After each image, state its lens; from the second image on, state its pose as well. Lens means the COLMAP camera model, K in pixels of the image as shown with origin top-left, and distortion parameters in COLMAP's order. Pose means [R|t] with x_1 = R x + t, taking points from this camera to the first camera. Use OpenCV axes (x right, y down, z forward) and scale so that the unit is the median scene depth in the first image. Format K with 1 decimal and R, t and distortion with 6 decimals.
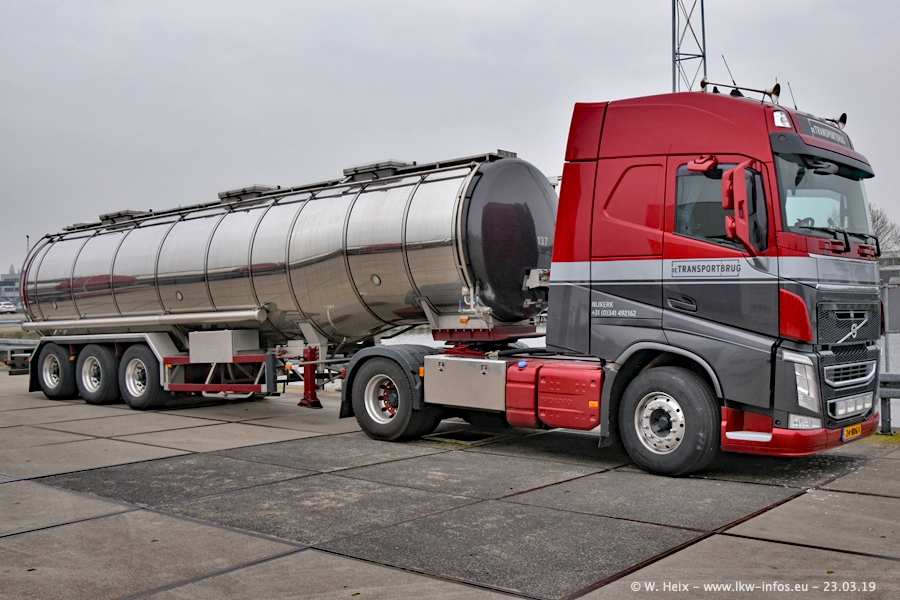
lens RADIAL K [[978.1, 0, 449.8], [0, 978.1, 305.0], [0, 0, 1]] dist [-0.032218, 0.000924]
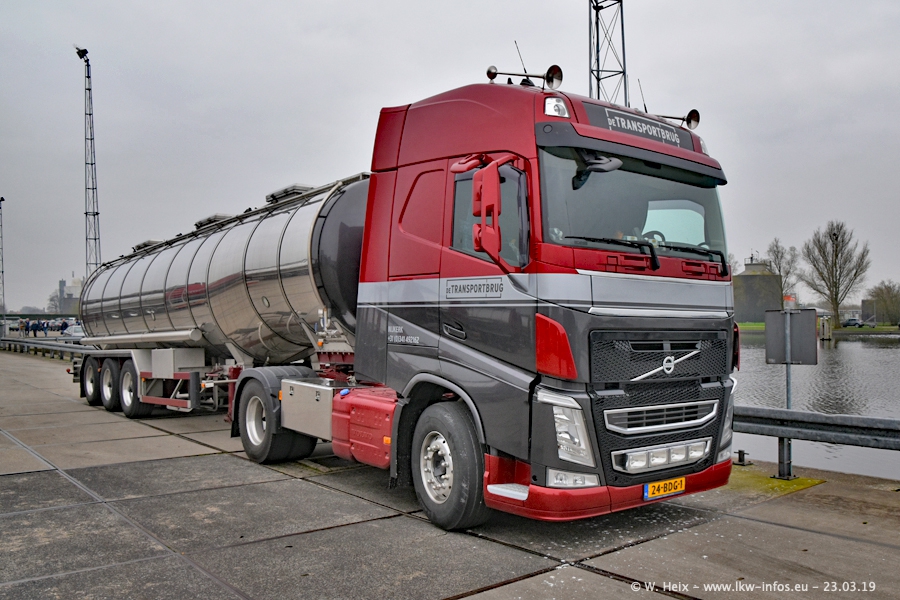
lens RADIAL K [[779.2, 0, 480.1], [0, 779.2, 320.2], [0, 0, 1]] dist [-0.056505, 0.000605]
pose [[0.986702, 0.008850, -0.162300, 0.345954], [-0.009779, 0.999940, -0.004928, -0.006227], [0.162246, 0.006450, 0.986729, 0.309513]]
